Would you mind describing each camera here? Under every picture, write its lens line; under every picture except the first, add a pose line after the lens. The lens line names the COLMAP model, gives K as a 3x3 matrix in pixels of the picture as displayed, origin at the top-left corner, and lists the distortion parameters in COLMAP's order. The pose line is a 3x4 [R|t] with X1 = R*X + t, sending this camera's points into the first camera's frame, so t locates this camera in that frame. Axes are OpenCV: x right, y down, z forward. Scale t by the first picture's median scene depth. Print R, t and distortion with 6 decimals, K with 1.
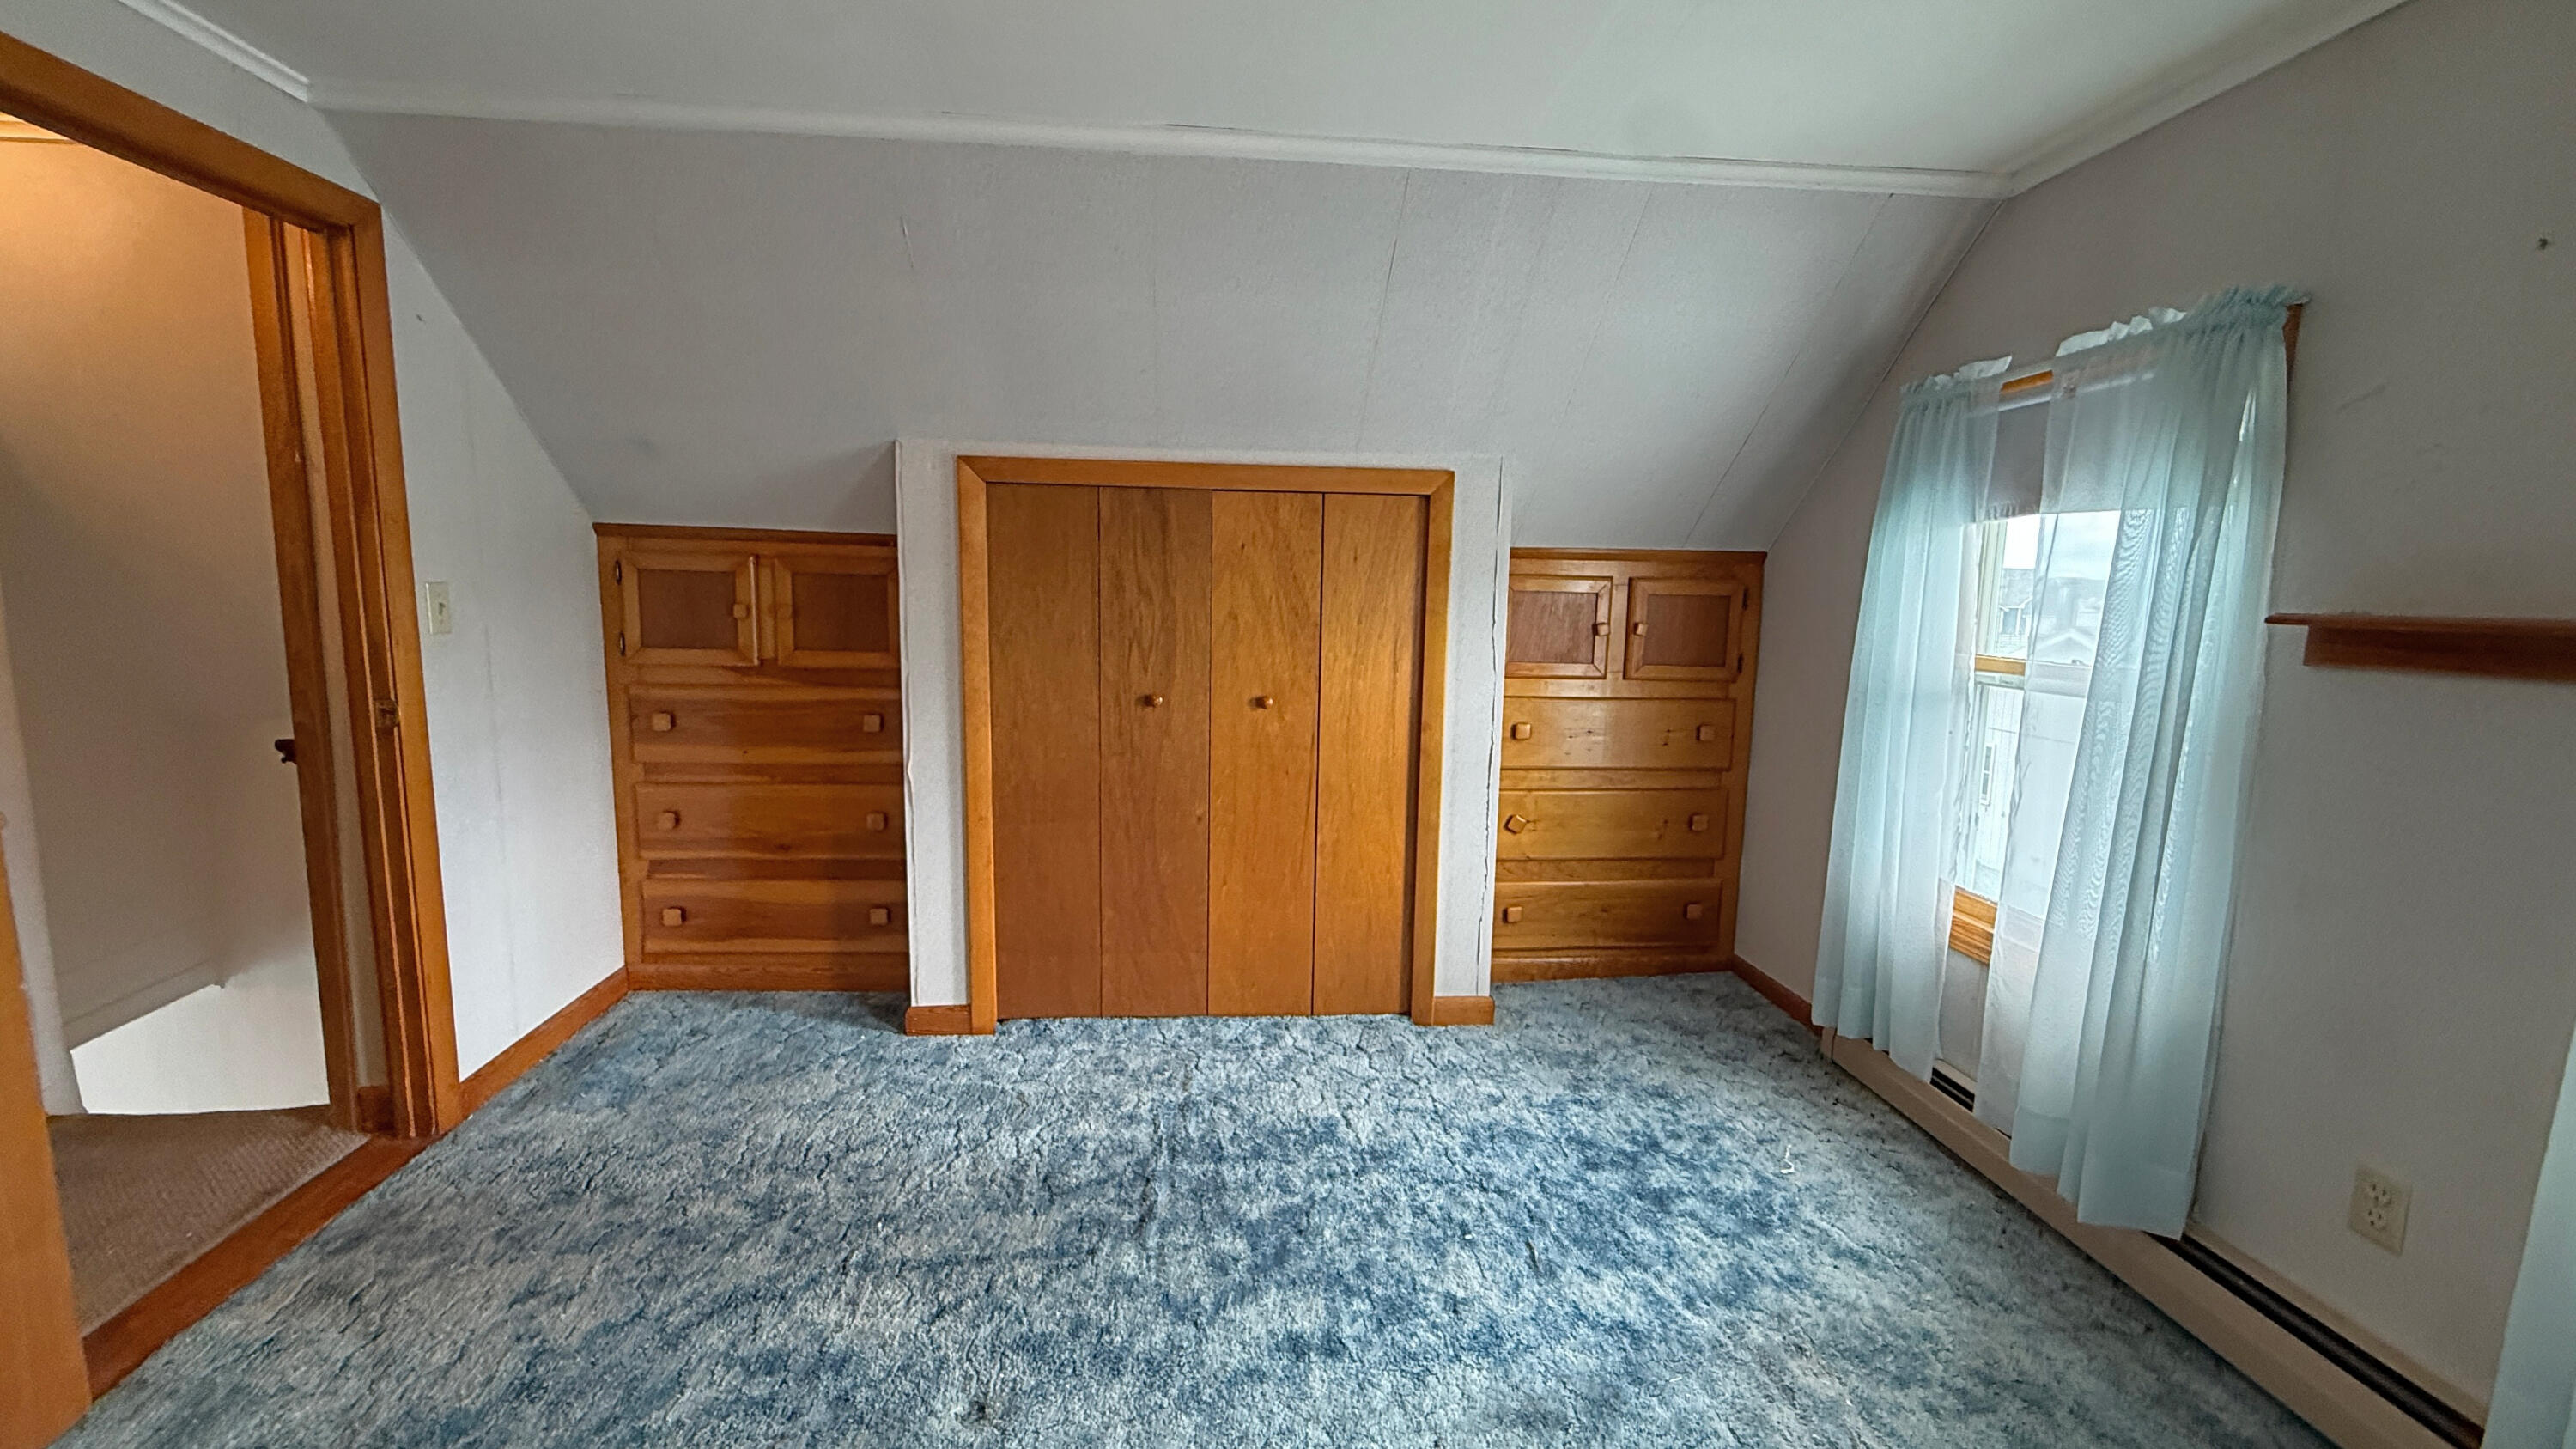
lens RADIAL K [[1006.4, 0, 1274.3], [0, 1006.4, 715.1], [0, 0, 1]] dist [0.000268, -0.000005]
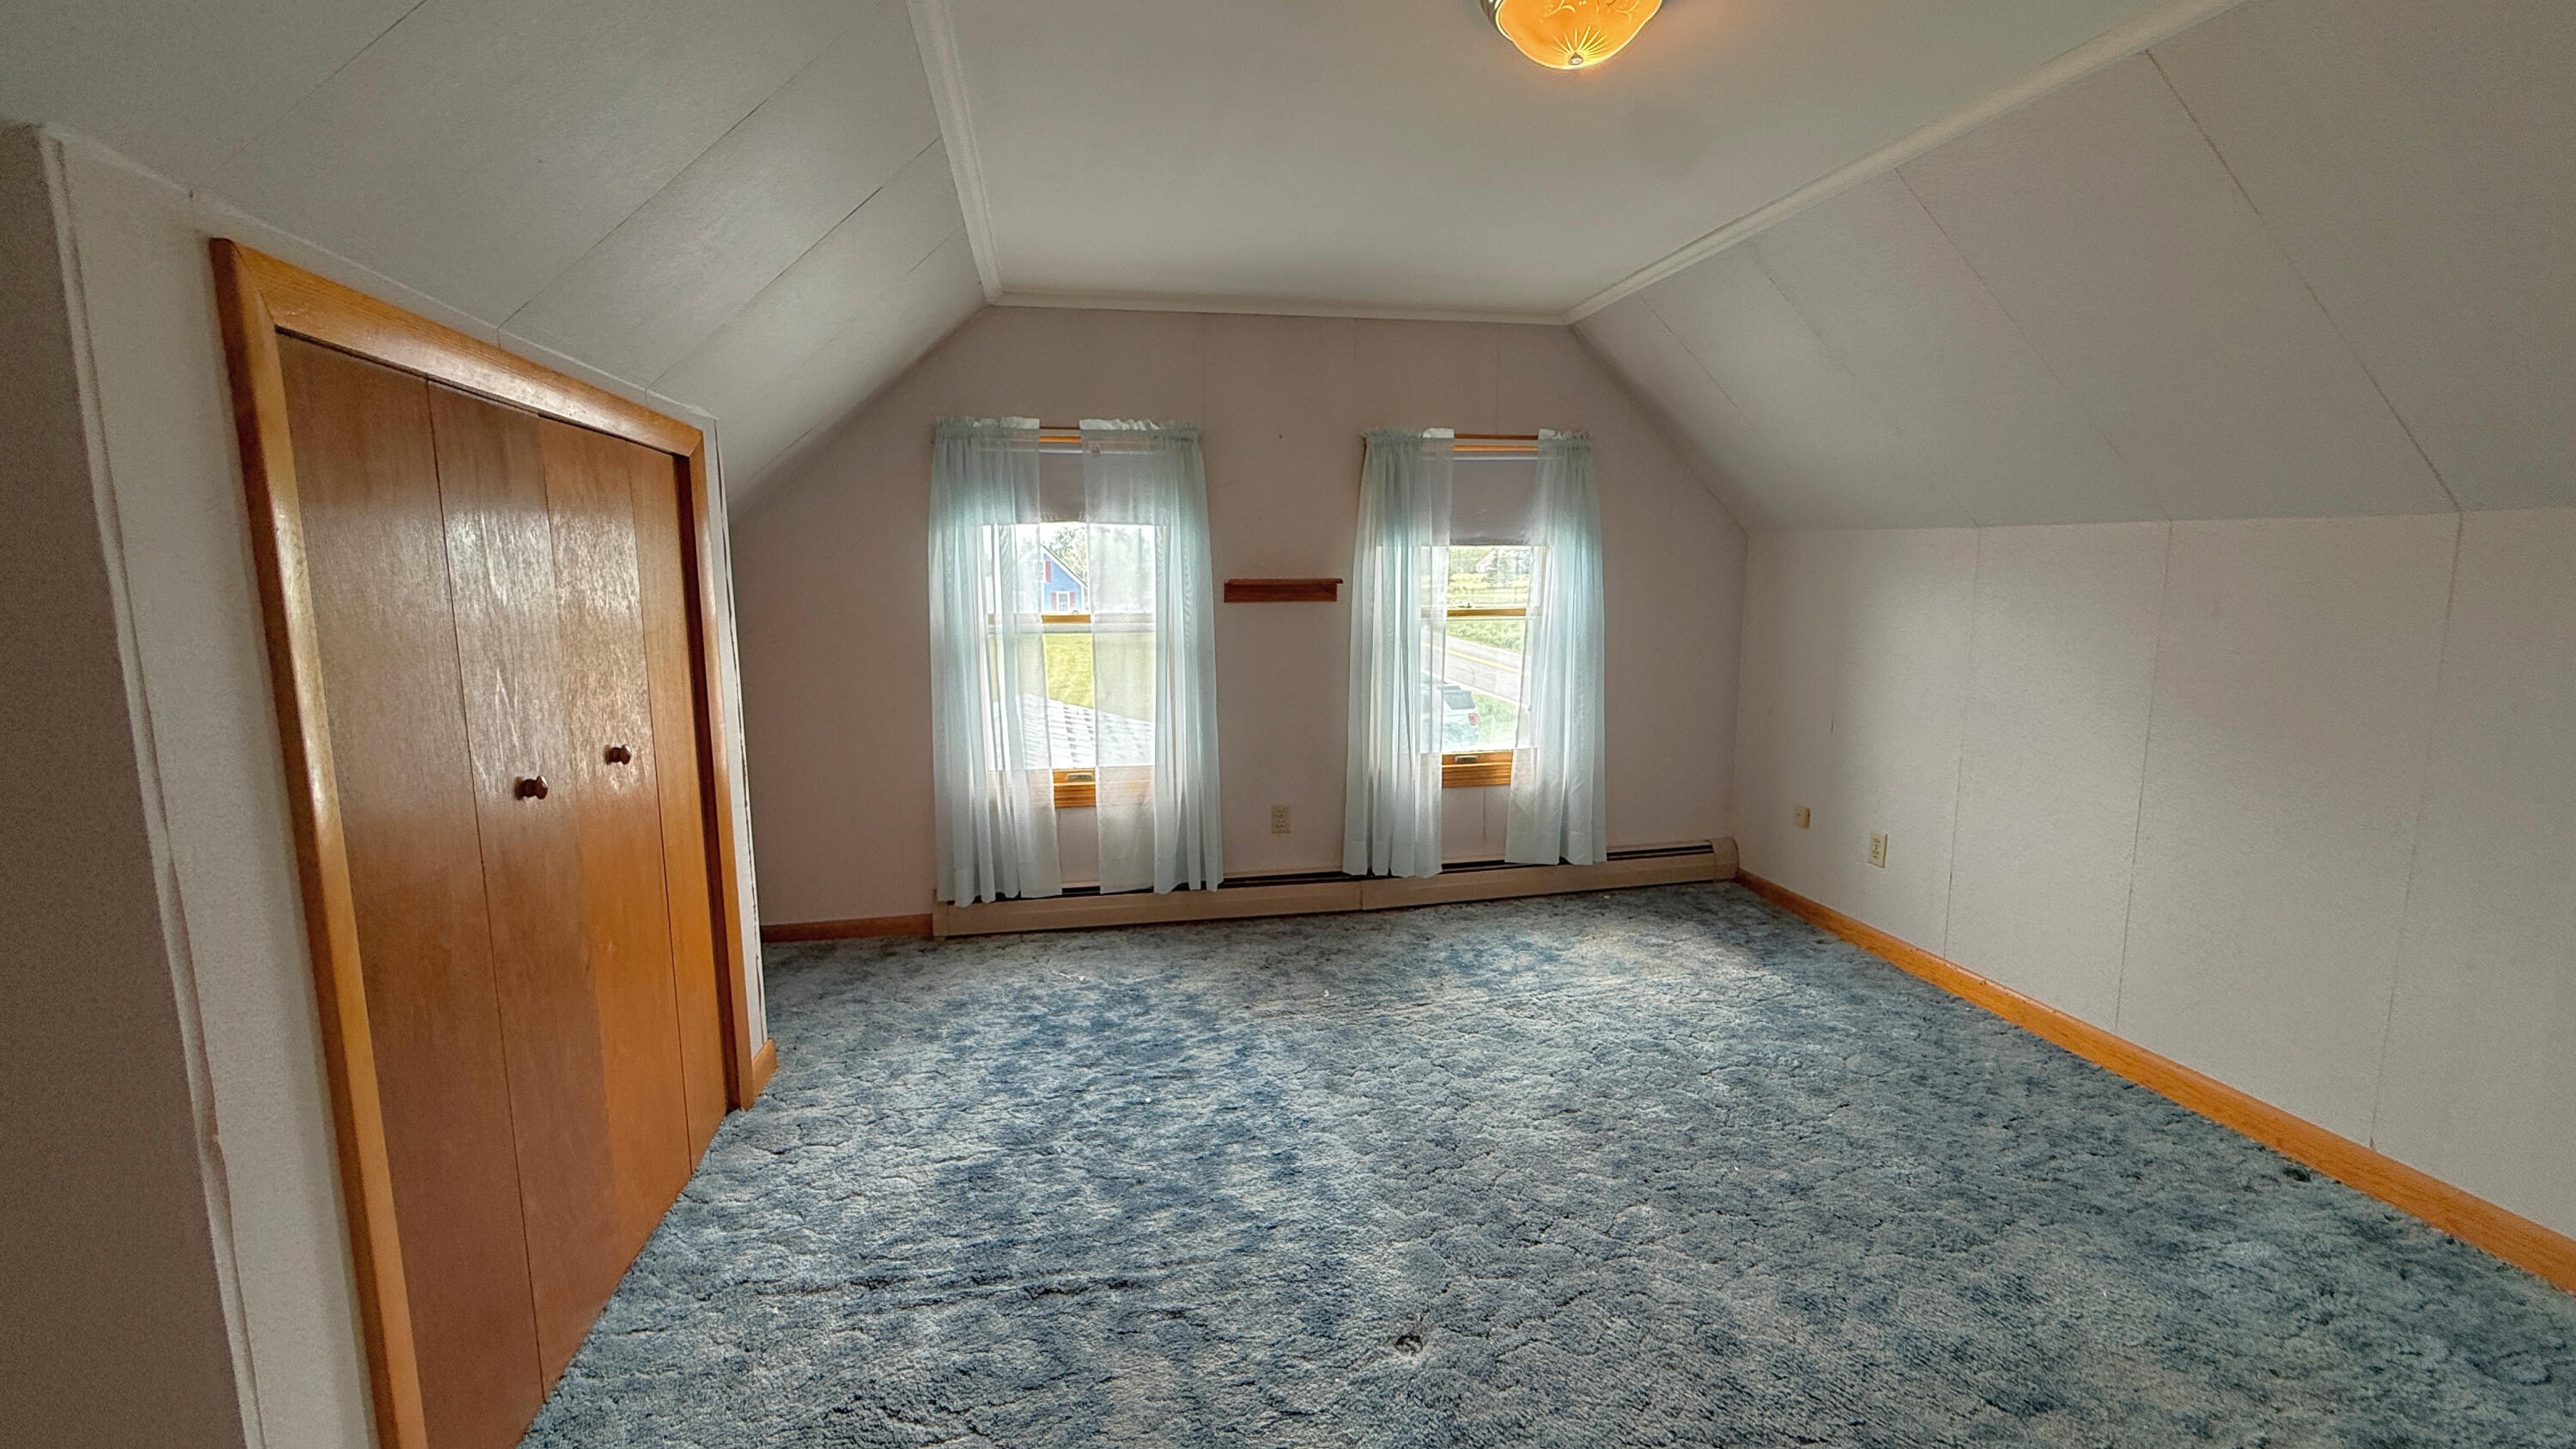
lens RADIAL K [[1006.4, 0, 1273.6], [0, 1006.4, 732.6], [0, 0, 1]] dist [0.000268, -0.000005]
pose [[-0.104824, -0.170837, 0.979707, -0.927517], [0.123668, 0.975249, 0.183291, -0.127203], [-0.986772, 0.140372, -0.081102, 0.853395]]
